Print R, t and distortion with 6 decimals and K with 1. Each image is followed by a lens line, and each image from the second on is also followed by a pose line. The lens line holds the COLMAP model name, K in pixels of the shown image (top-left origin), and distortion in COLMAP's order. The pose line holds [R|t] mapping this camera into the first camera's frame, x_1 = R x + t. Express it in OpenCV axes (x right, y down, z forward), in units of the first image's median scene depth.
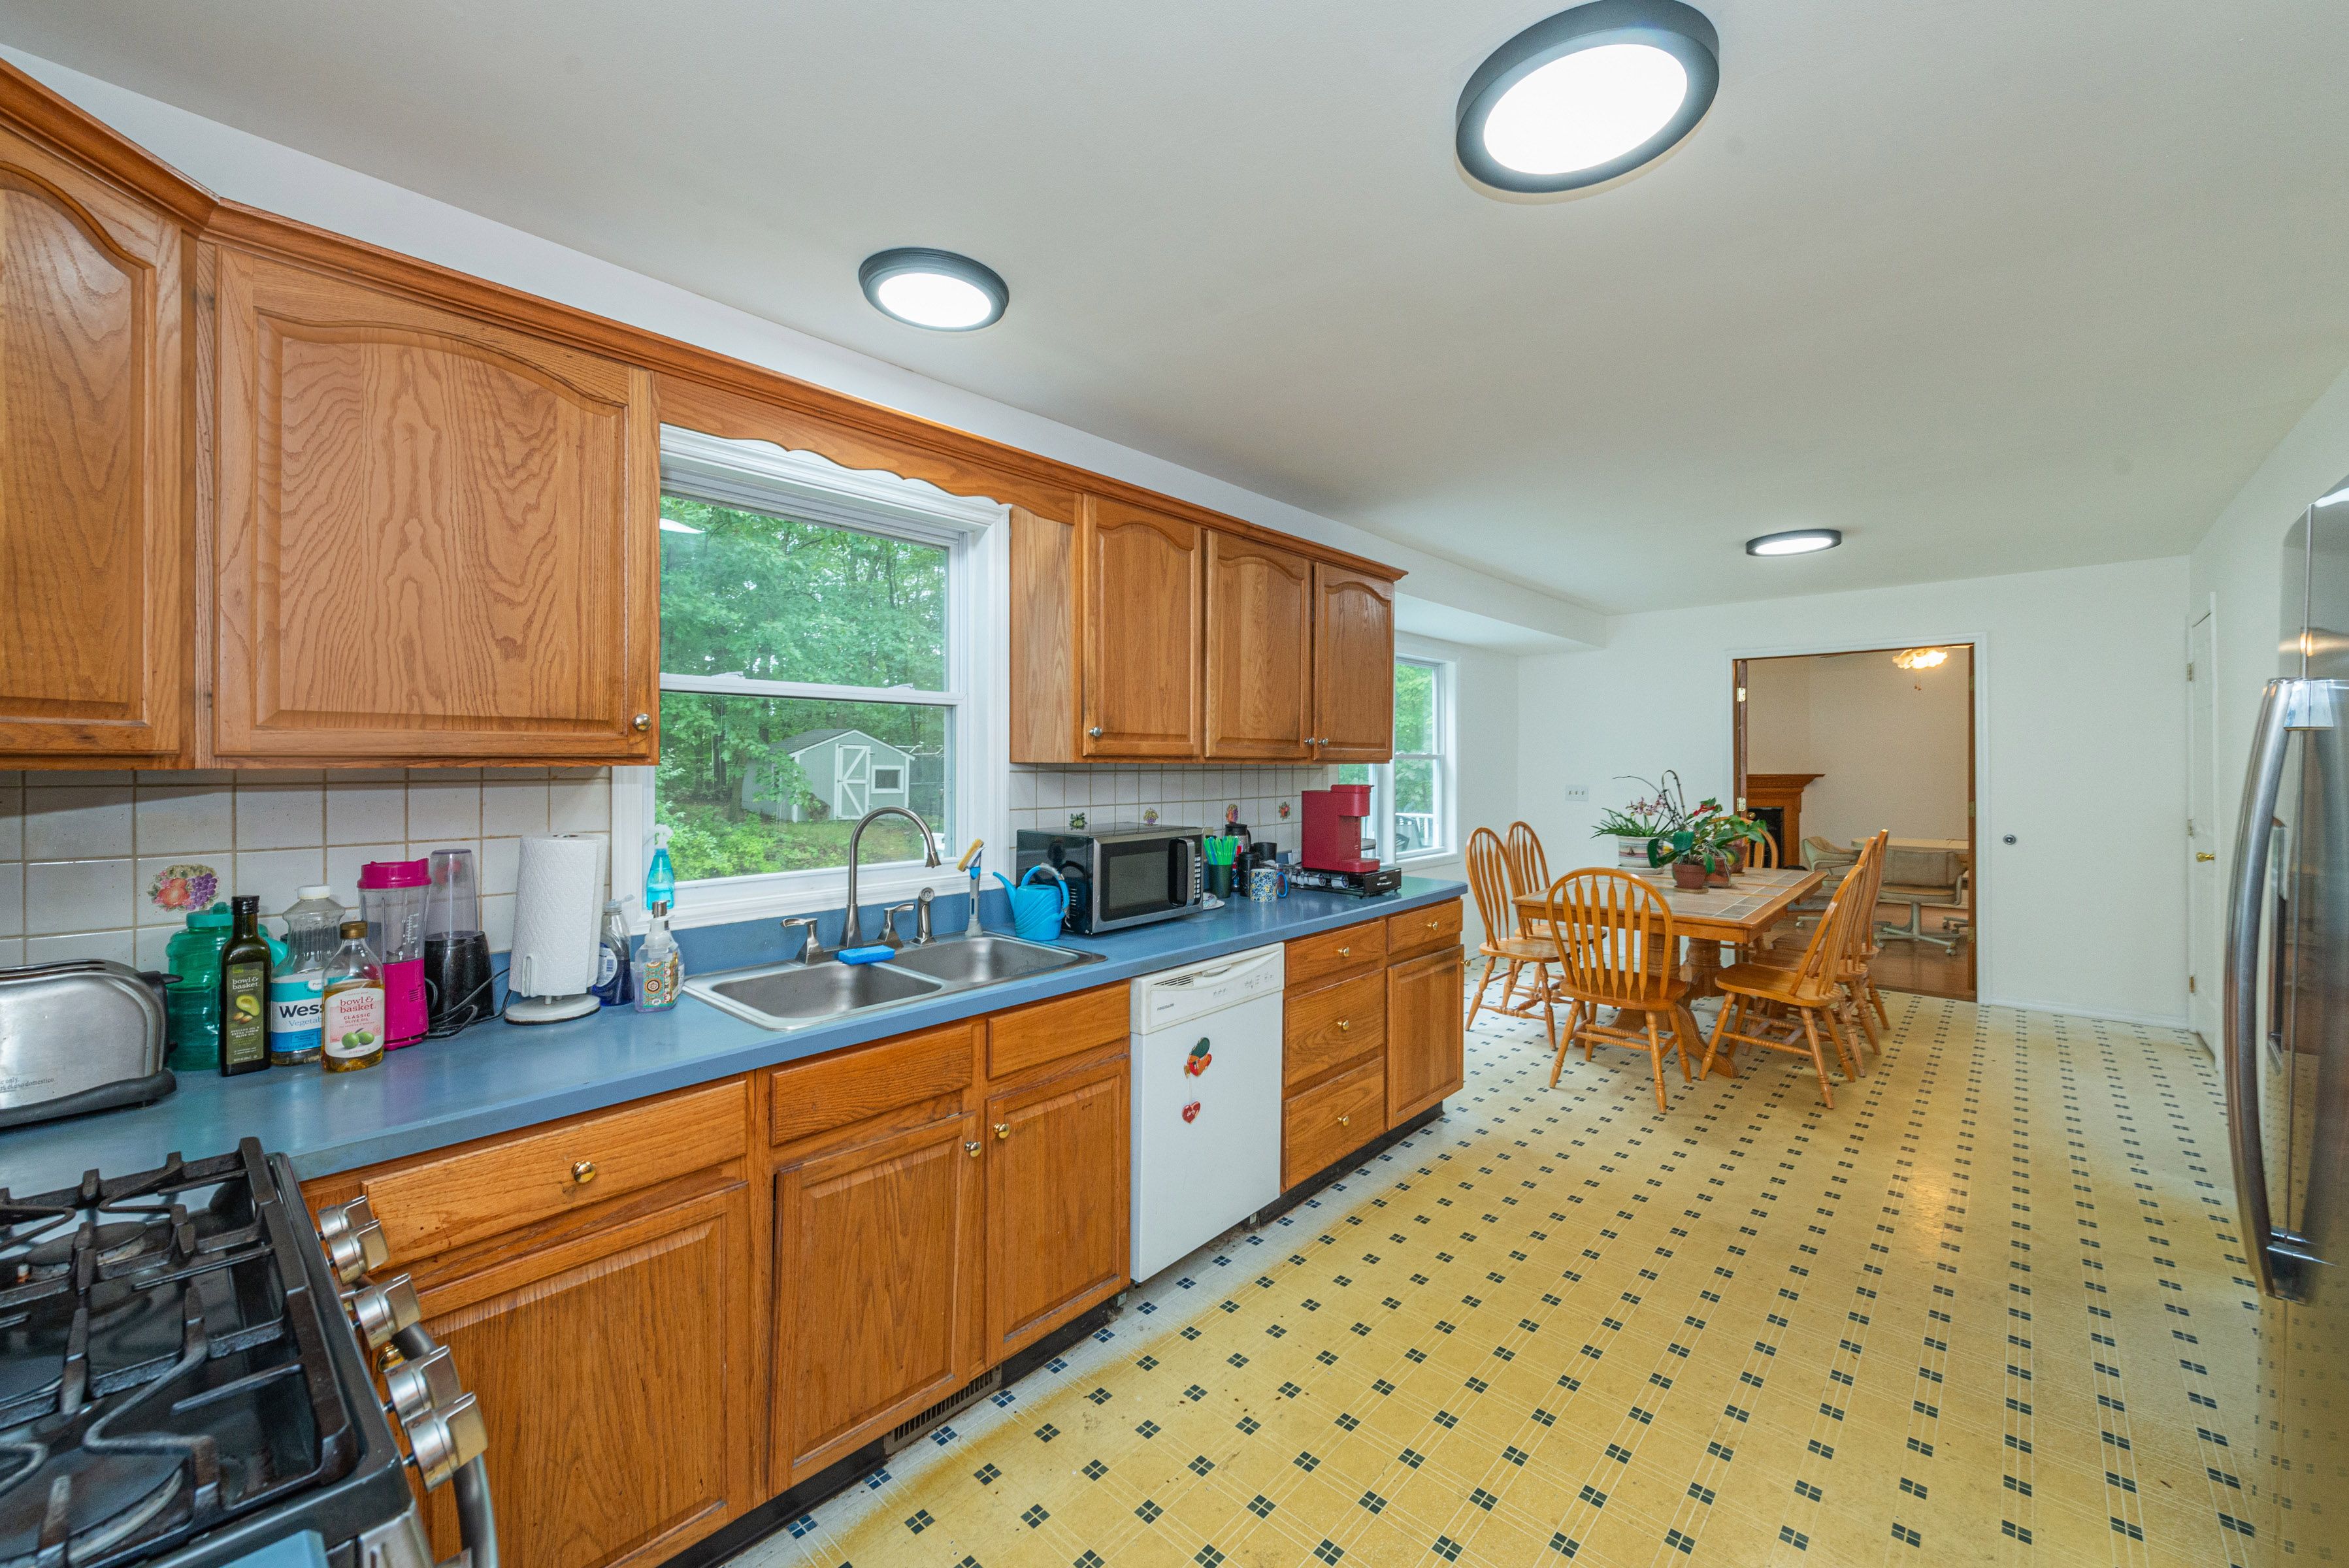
lens RADIAL K [[929.1, 0, 1190.9], [0, 929.1, 766.4], [0, 0, 1]] dist [0.002672, -0.000636]
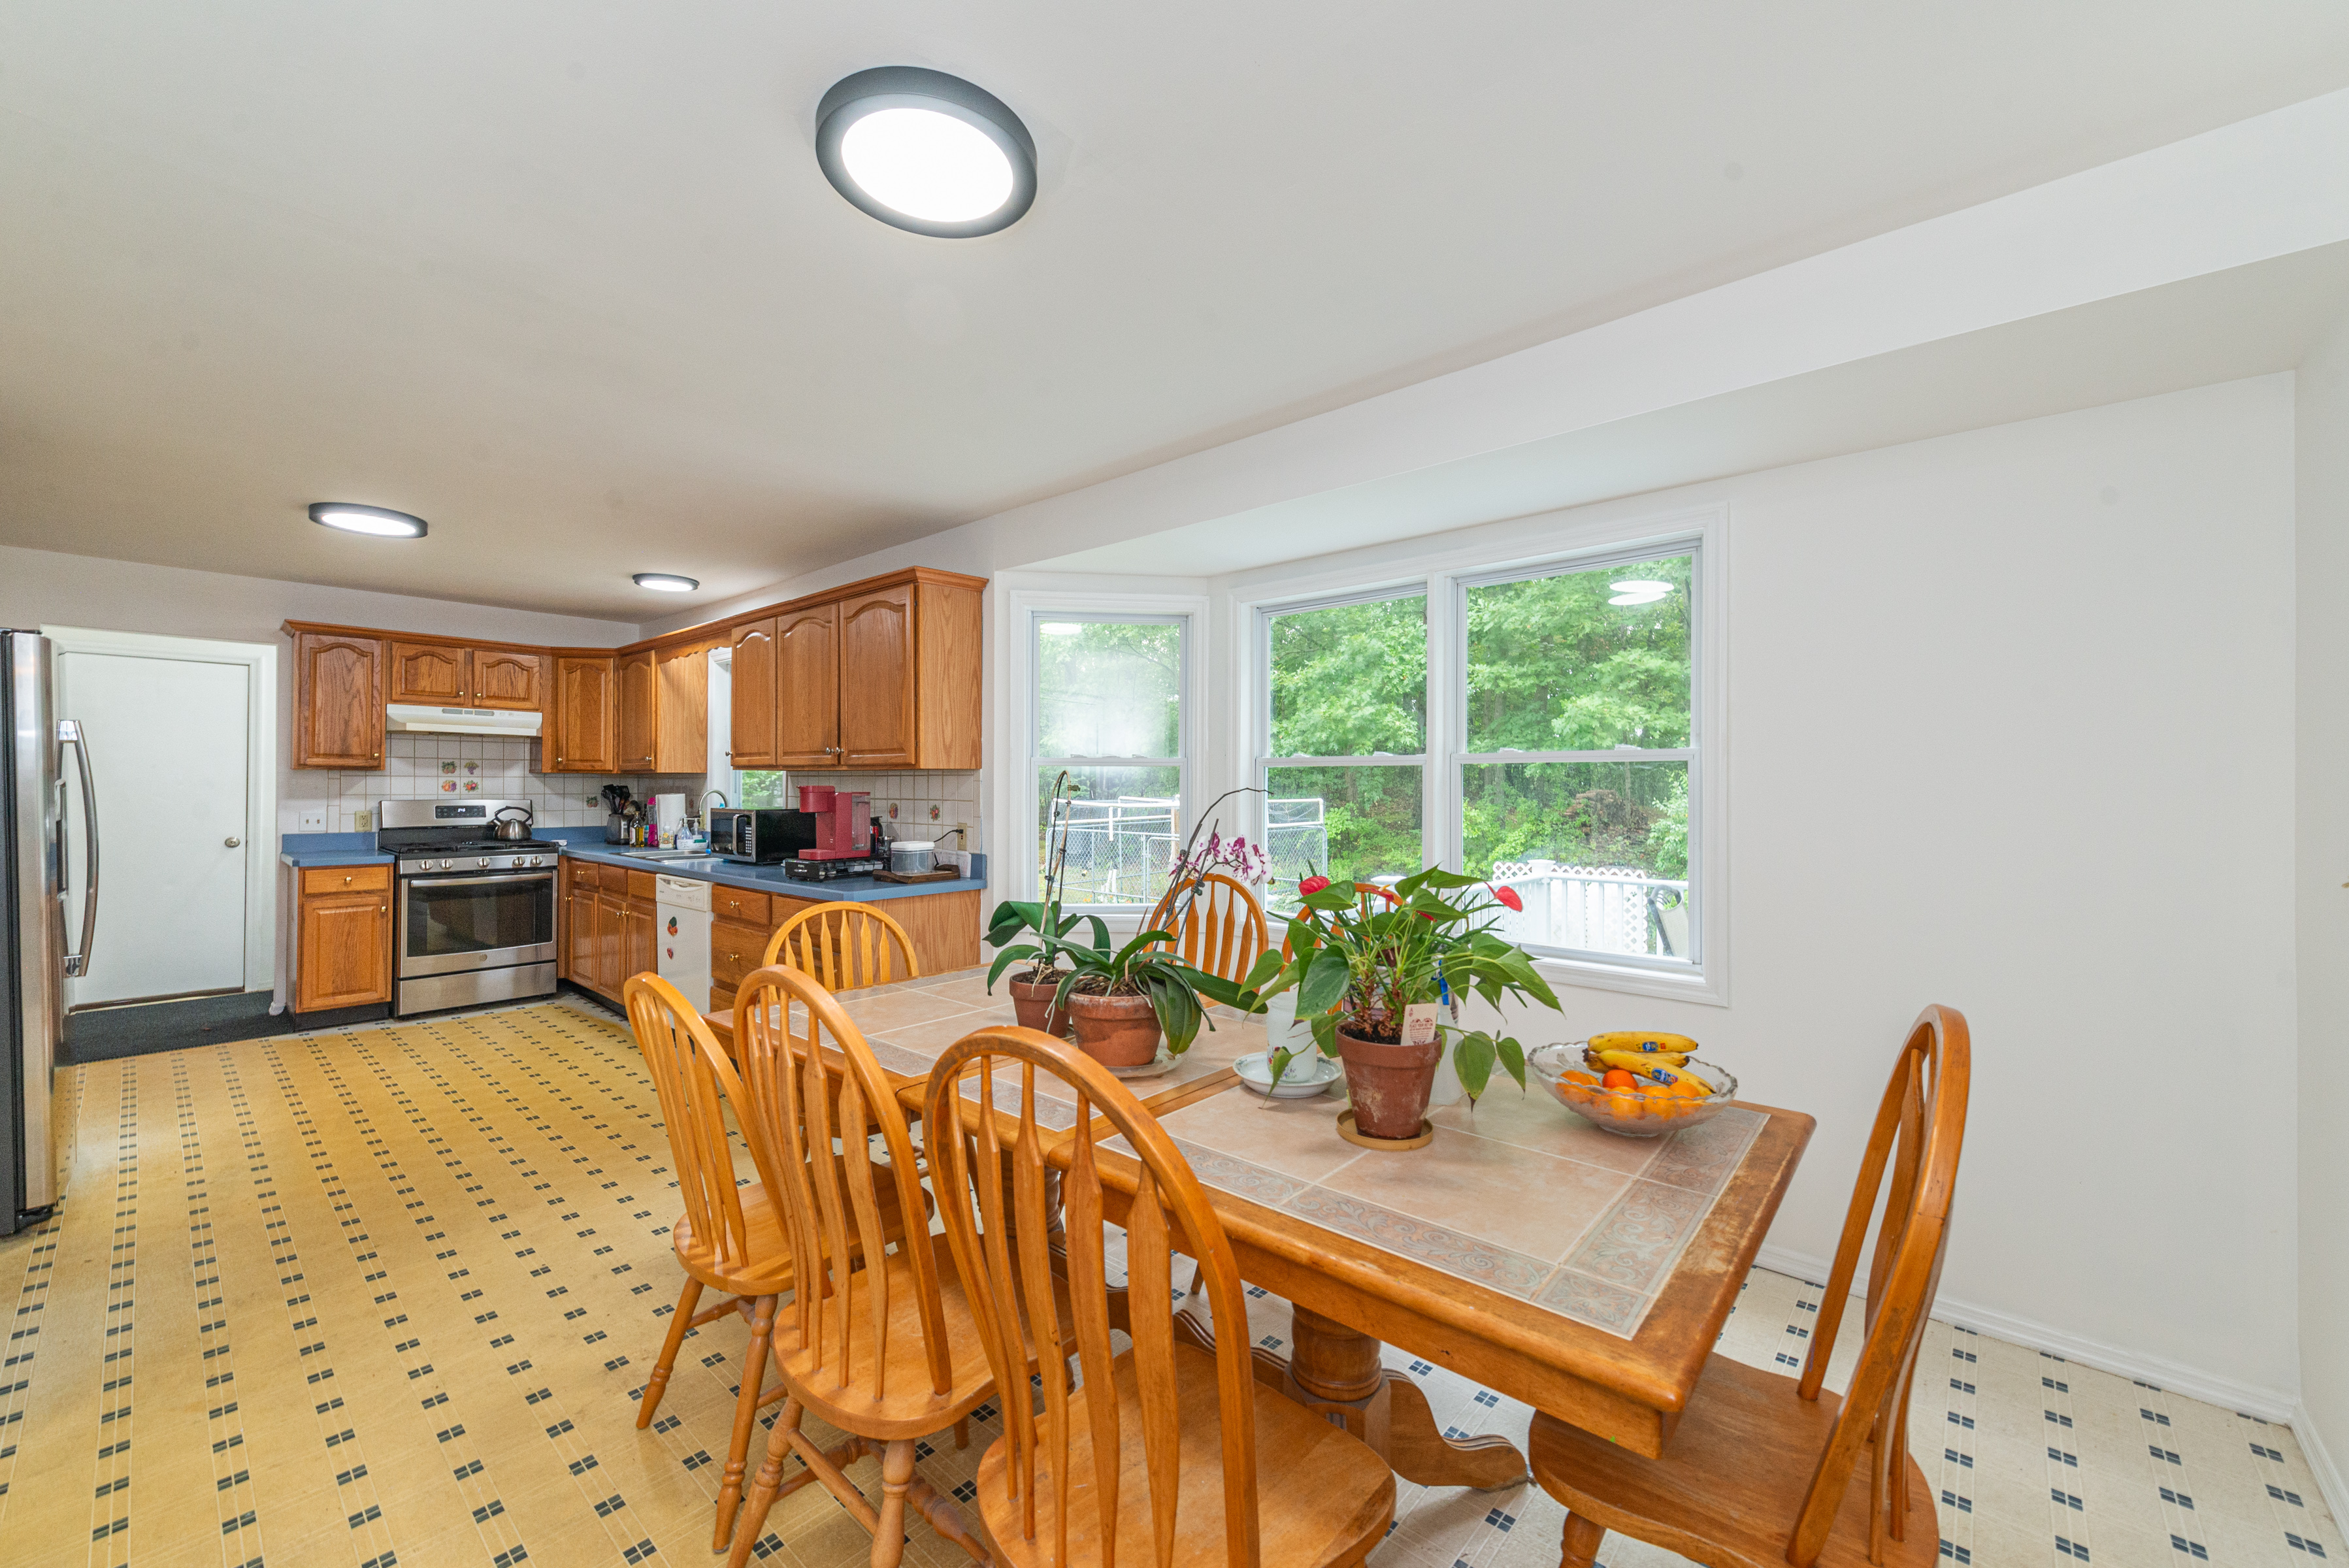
lens RADIAL K [[929.1, 0, 1191.8], [0, 929.1, 793.2], [0, 0, 1]] dist [0.002672, -0.000636]
pose [[0.004158, 0.008042, -0.999959, 1.608906], [-0.013293, 0.999880, 0.007986, 0.014152], [0.999903, 0.013259, 0.004264, 1.738301]]
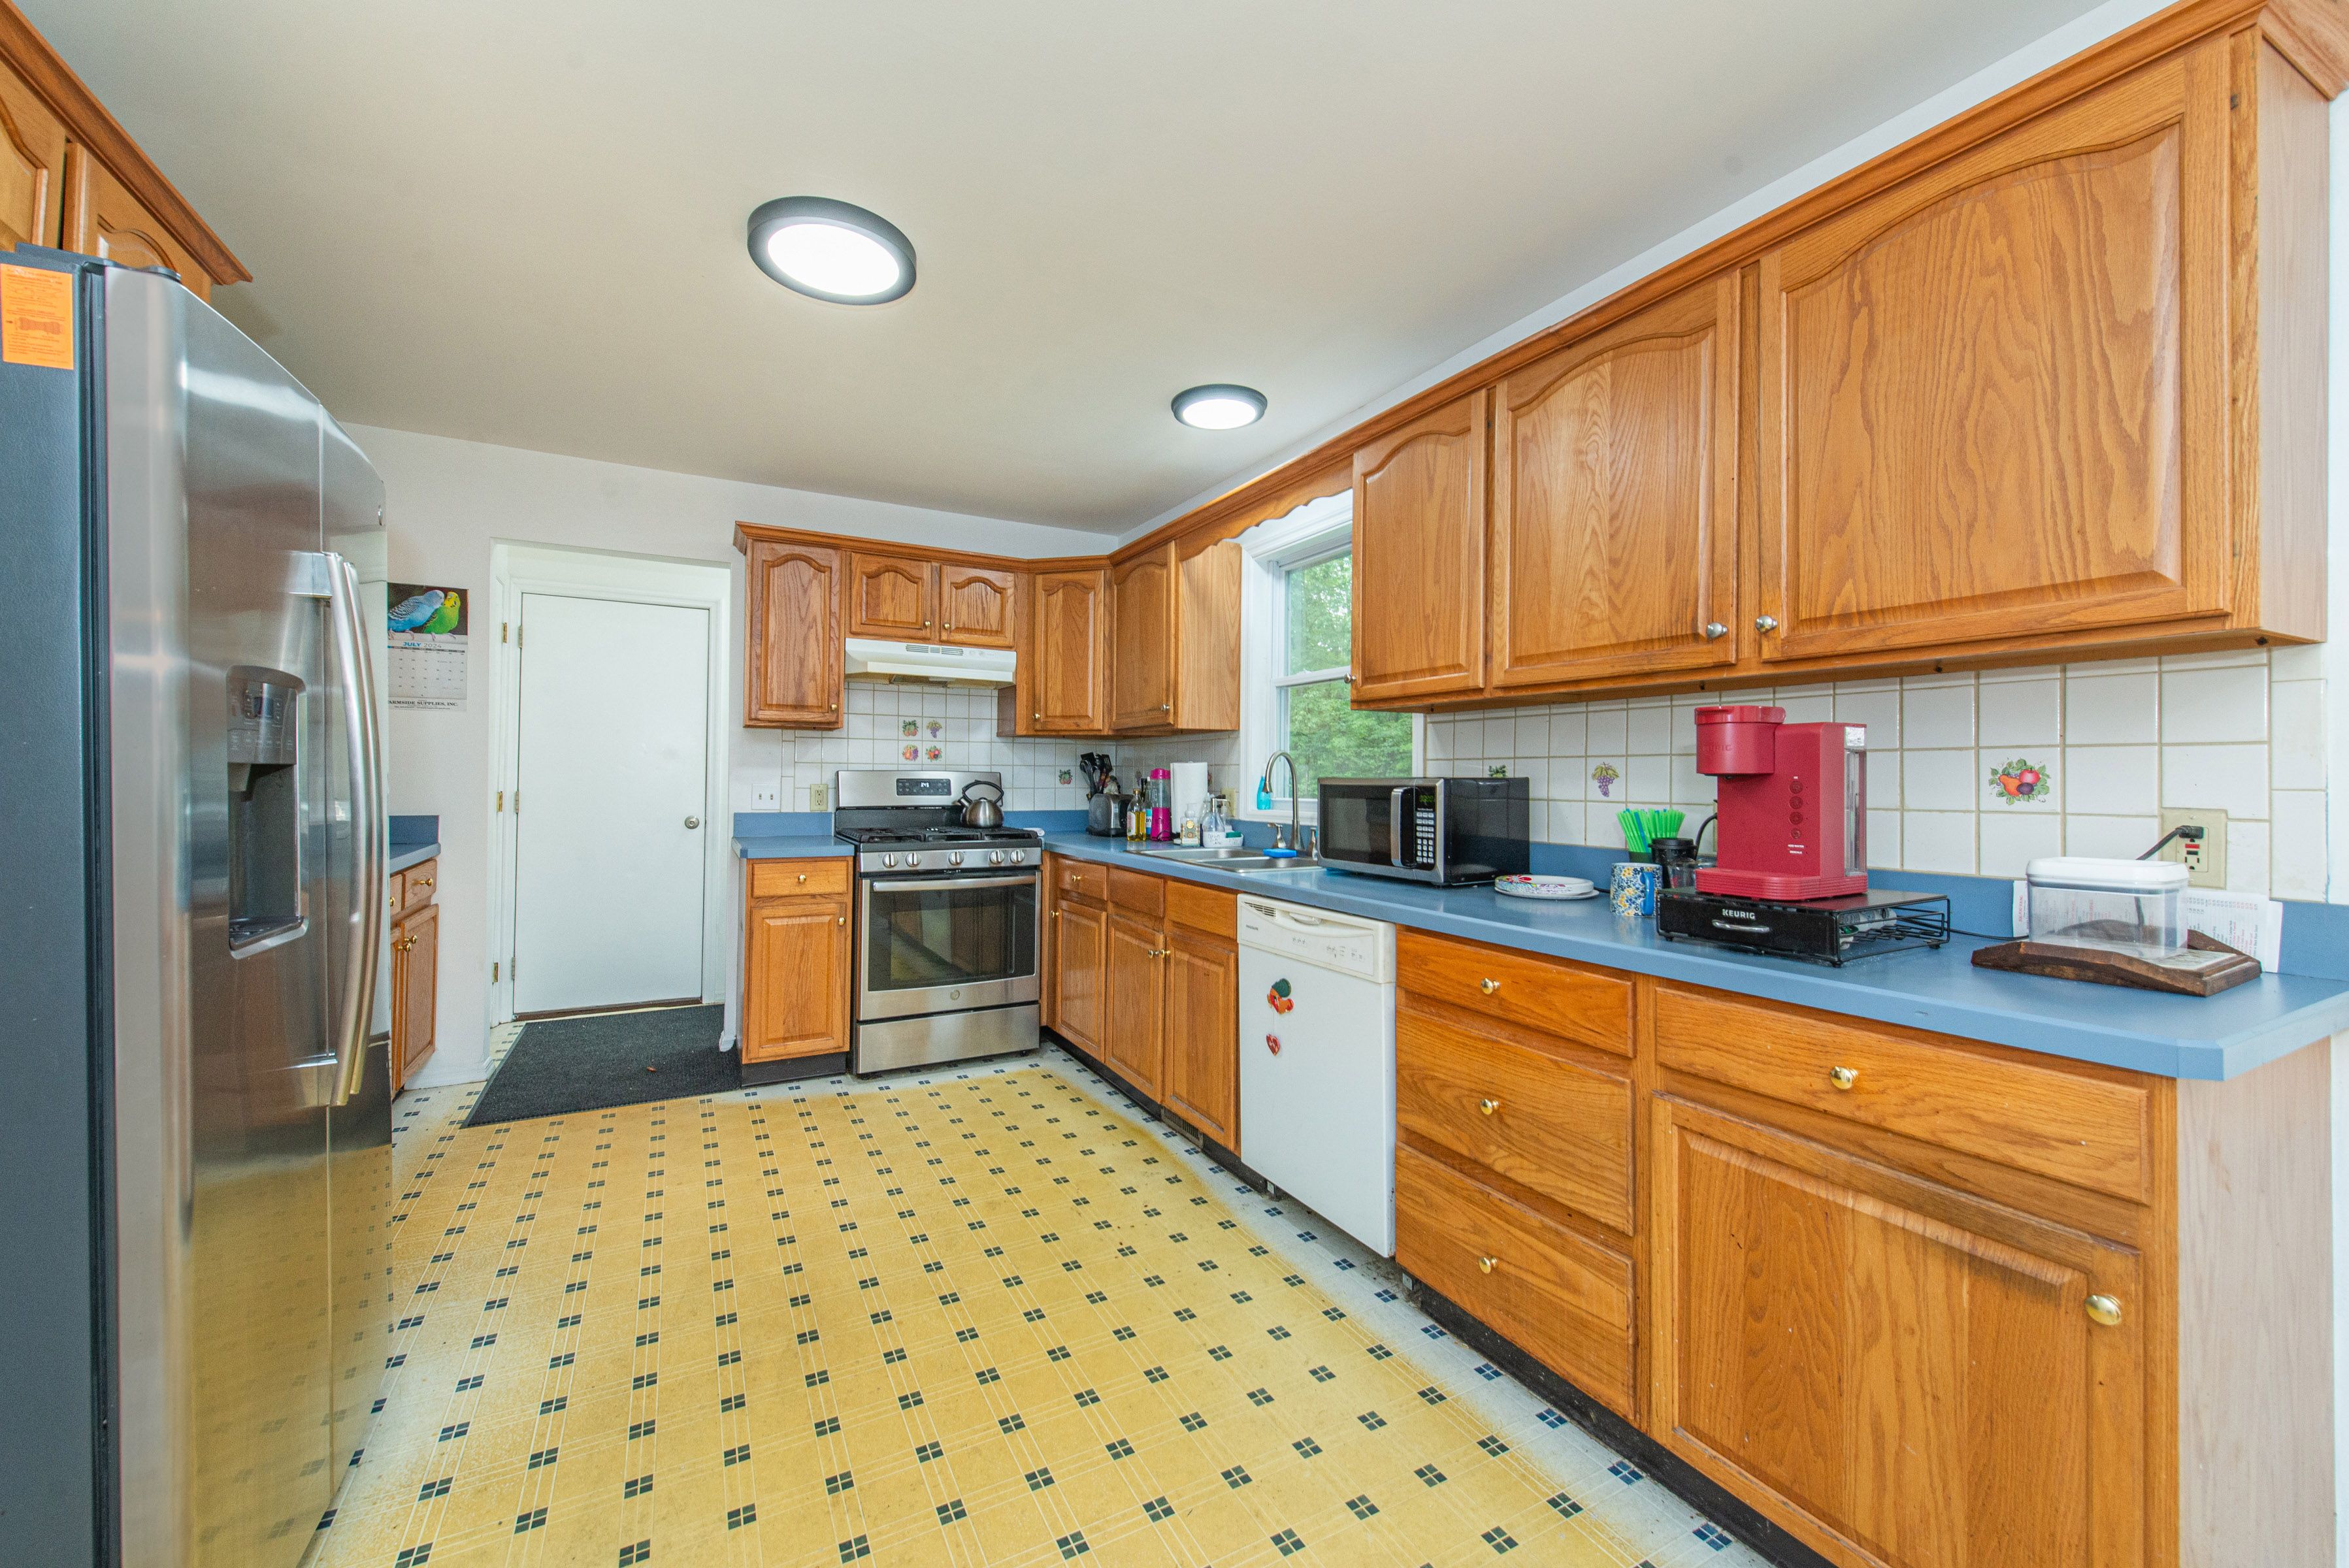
lens RADIAL K [[929.1, 0, 1165.8], [0, 929.1, 785.2], [0, 0, 1]] dist [0.002672, -0.000636]
pose [[-0.355818, 0.004164, -0.934546, 0.841956], [-0.015630, 0.999824, 0.010405, 0.066810], [0.934425, 0.018309, -0.355690, 1.056890]]
